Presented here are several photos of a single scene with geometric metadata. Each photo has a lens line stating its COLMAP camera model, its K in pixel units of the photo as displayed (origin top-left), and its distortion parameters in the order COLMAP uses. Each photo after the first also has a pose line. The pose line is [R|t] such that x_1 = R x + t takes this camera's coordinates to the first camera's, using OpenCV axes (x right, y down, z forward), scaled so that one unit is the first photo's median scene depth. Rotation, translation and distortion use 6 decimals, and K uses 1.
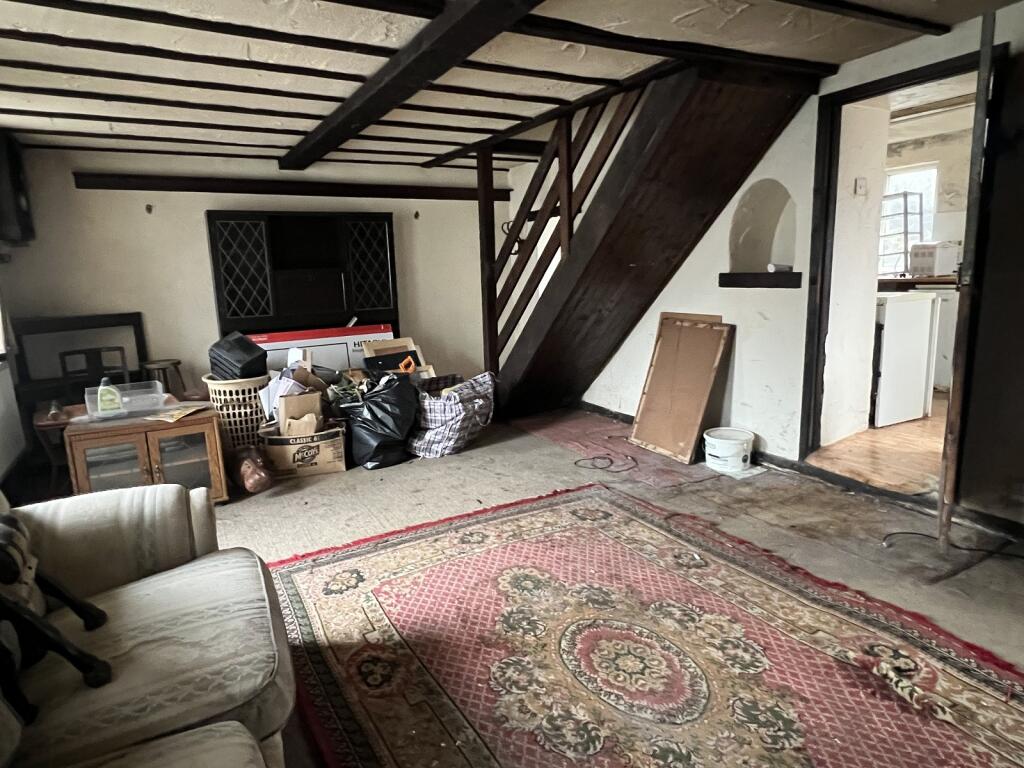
lens RADIAL K [[614.0, 0, 513.1], [0, 614.0, 388.1], [0, 0, 1]] dist [-0.002910, -0.001039]
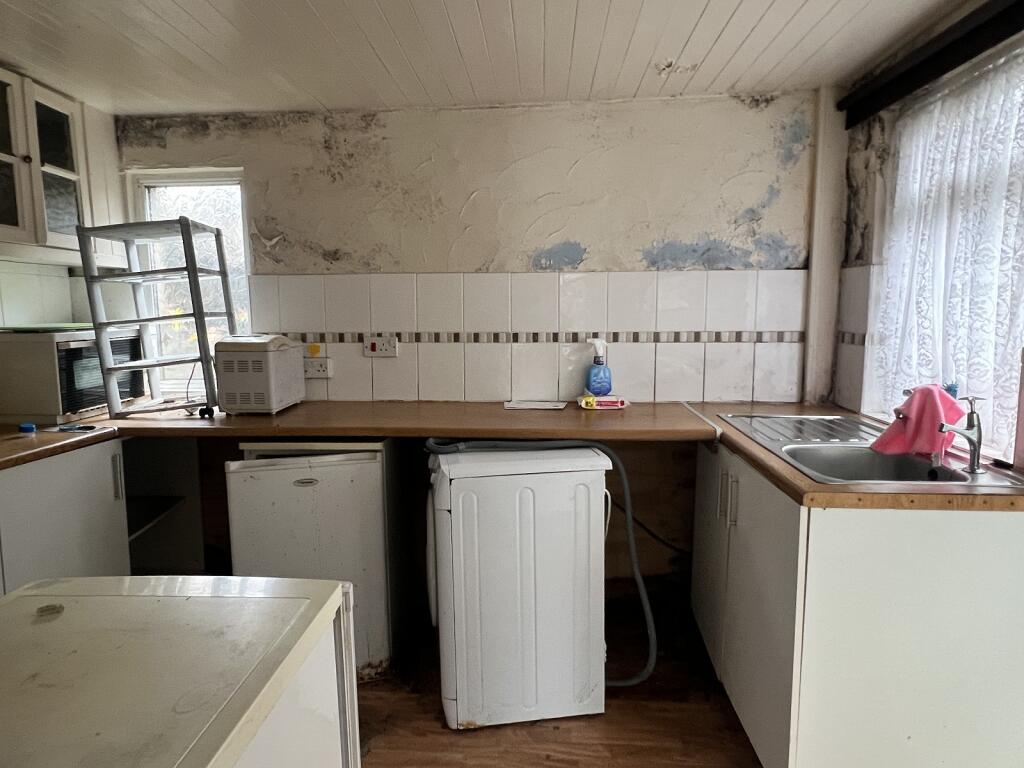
lens RADIAL K [[614.0, 0, 513.8], [0, 614.0, 382.8], [0, 0, 1]] dist [-0.002910, -0.001039]
pose [[0.522977, -0.087020, 0.847893, 0.378378], [0.142371, 0.989718, 0.013762, -0.178099], [-0.840372, 0.113519, 0.529989, 0.576741]]
